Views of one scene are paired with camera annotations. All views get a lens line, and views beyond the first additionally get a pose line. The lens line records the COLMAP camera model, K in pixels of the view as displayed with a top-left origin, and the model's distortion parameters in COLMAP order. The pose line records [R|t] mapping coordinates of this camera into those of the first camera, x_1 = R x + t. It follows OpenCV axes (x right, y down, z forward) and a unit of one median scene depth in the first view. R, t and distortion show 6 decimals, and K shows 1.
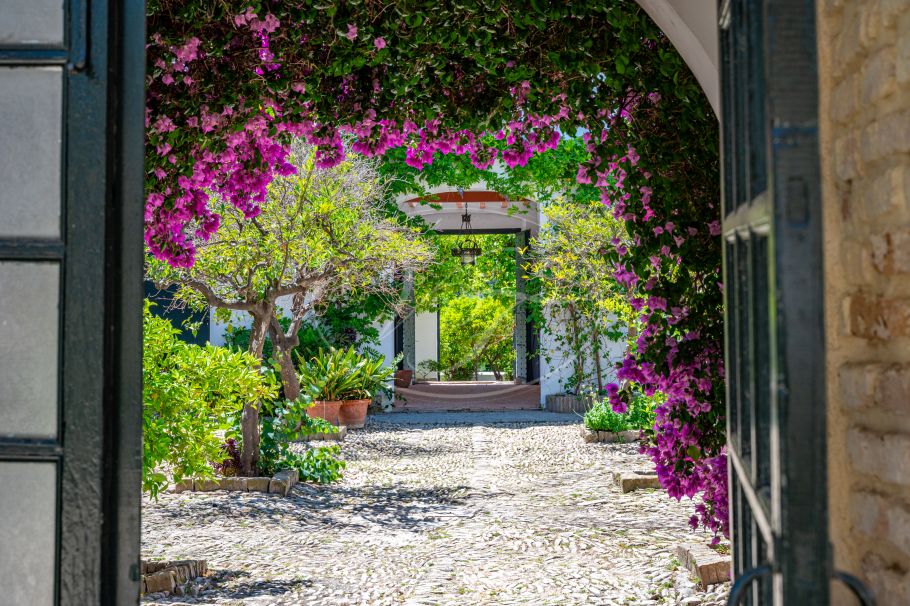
lens RADIAL K [[491.6, 0, 455.0], [0, 491.6, 303.0], [0, 0, 1]] dist [0.000060, -0.000005]
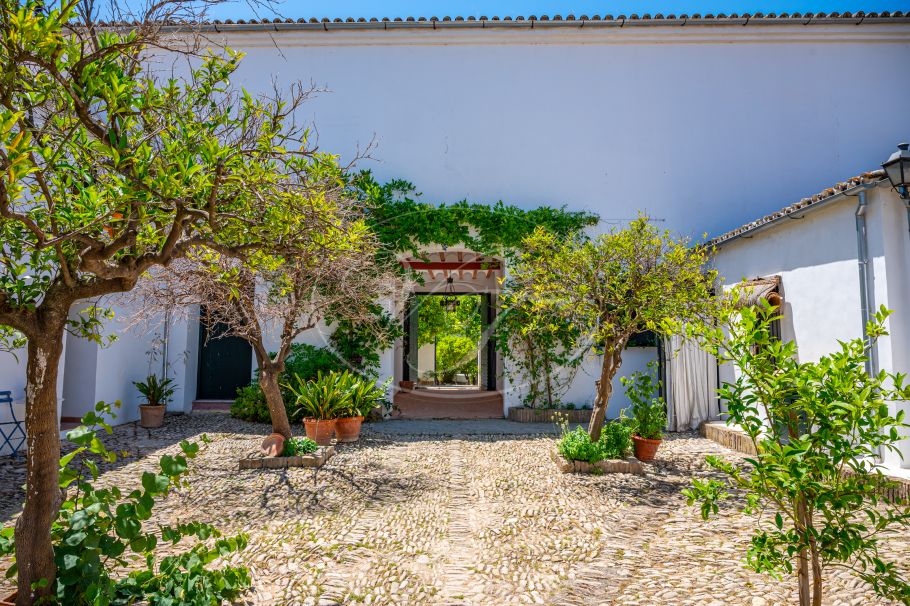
lens RADIAL K [[487.6, 0, 455.0], [0, 487.6, 303.0], [0, 0, 1]] dist [-0.000694, -0.000039]
pose [[0.998994, 0.015751, 0.041978, -0.014092], [-0.013242, 0.998147, -0.059384, -0.009373], [-0.042835, 0.058768, 0.997352, -0.283726]]
